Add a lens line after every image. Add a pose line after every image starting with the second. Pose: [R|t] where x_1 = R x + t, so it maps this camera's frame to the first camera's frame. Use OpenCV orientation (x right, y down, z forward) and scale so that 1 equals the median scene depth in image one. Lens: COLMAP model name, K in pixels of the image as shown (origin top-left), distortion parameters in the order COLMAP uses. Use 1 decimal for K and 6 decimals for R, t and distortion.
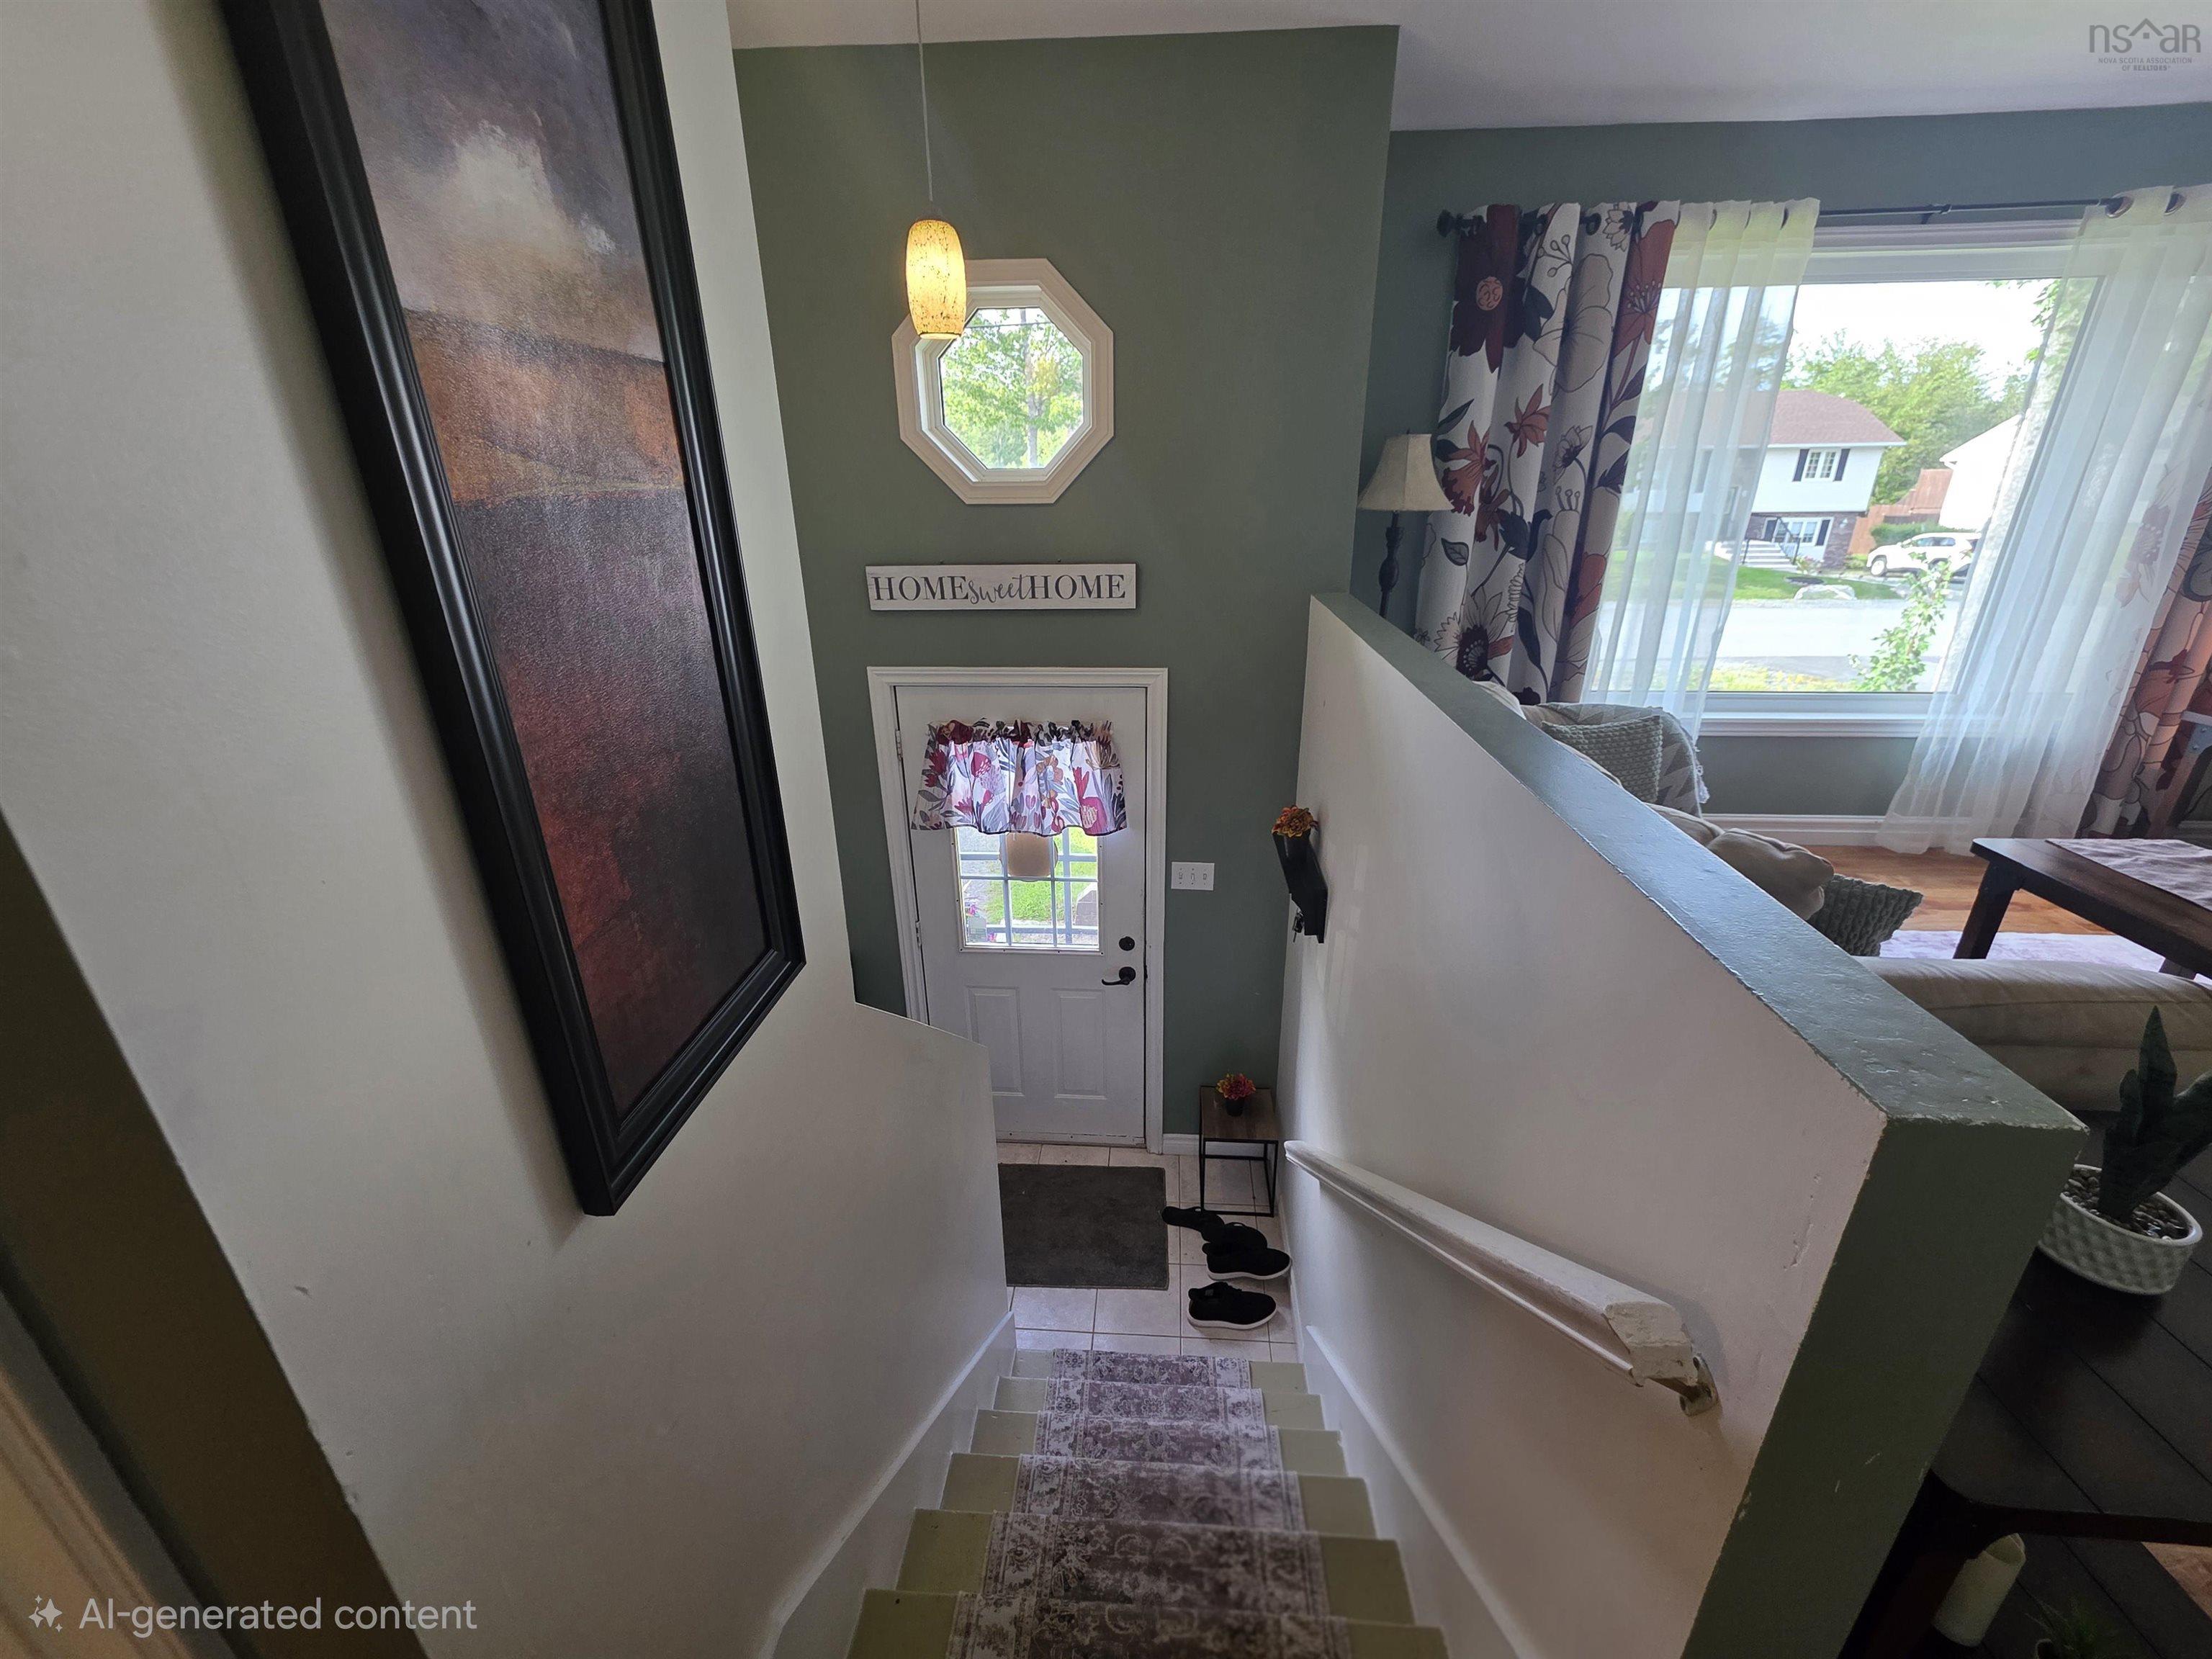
lens RADIAL K [[893.9, 0, 1114.2], [0, 893.9, 826.0], [0, 0, 1]] dist [0.005041, -0.001145]
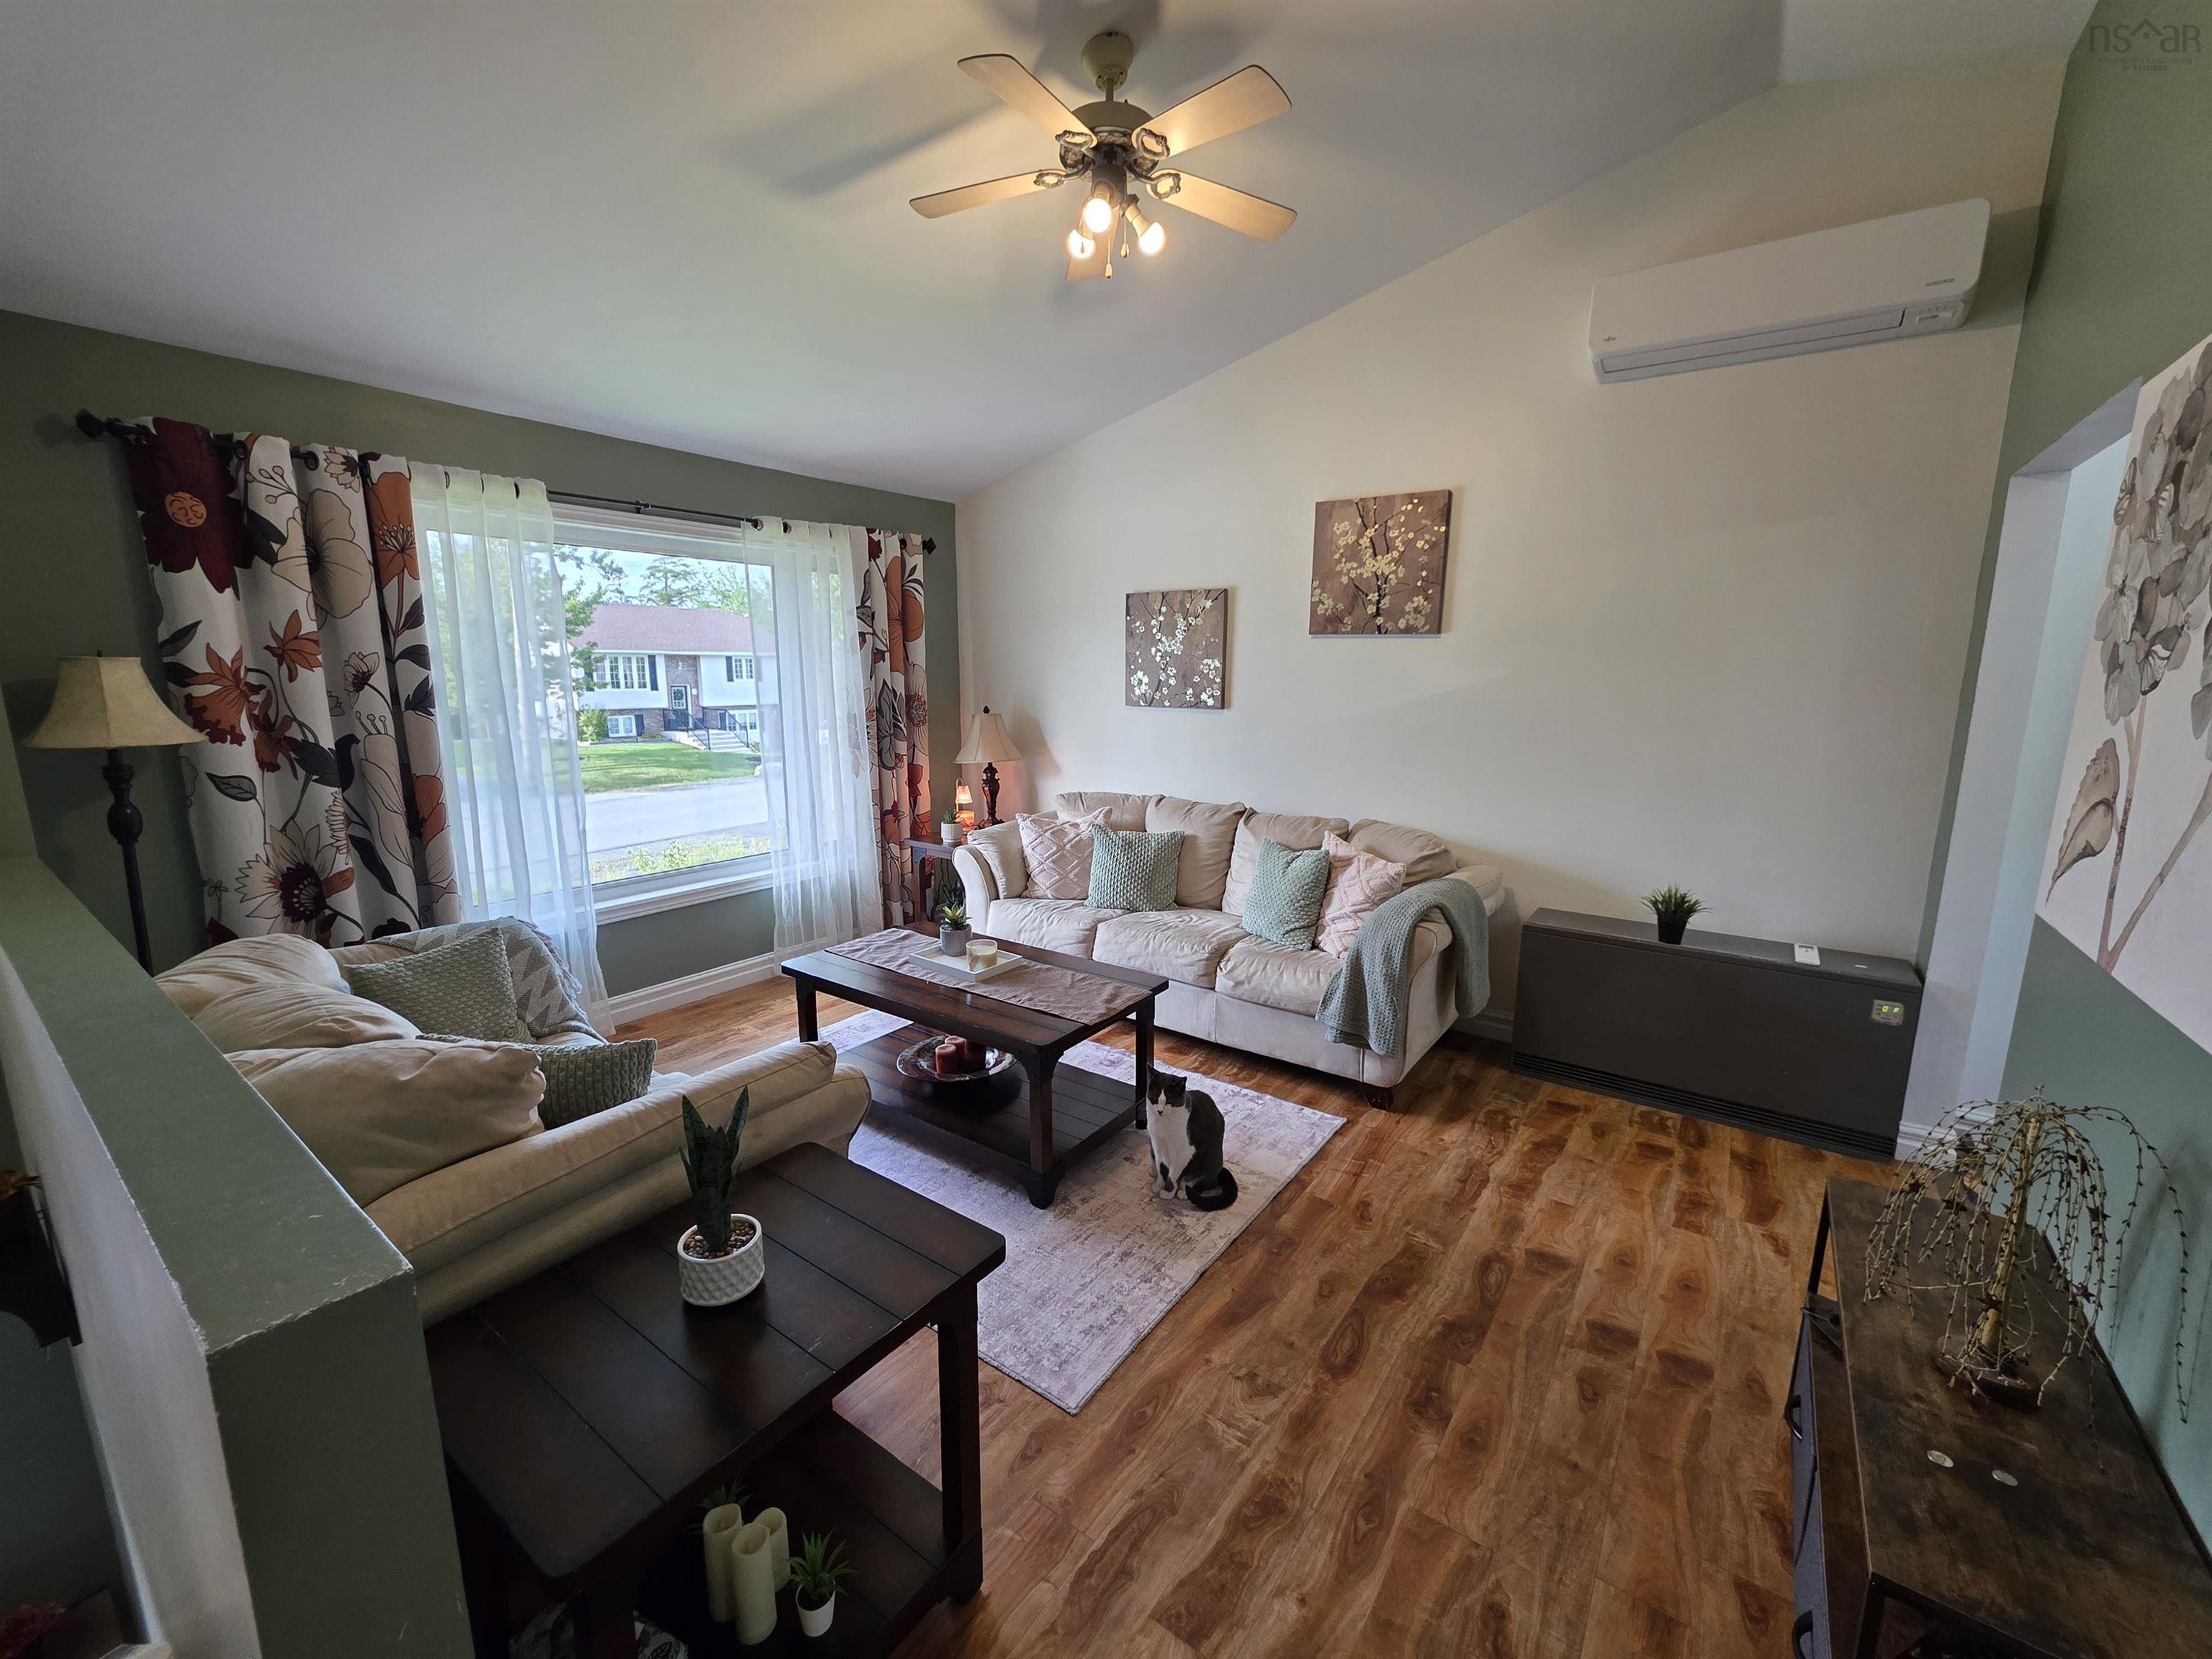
lens RADIAL K [[893.9, 0, 1107.1], [0, 893.9, 826.3], [0, 0, 1]] dist [0.005041, -0.001145]
pose [[0.534389, -0.137138, 0.834039, 0.115060], [0.305039, 0.951541, -0.038987, 0.015610], [-0.788276, 0.275249, 0.550326, -0.114935]]
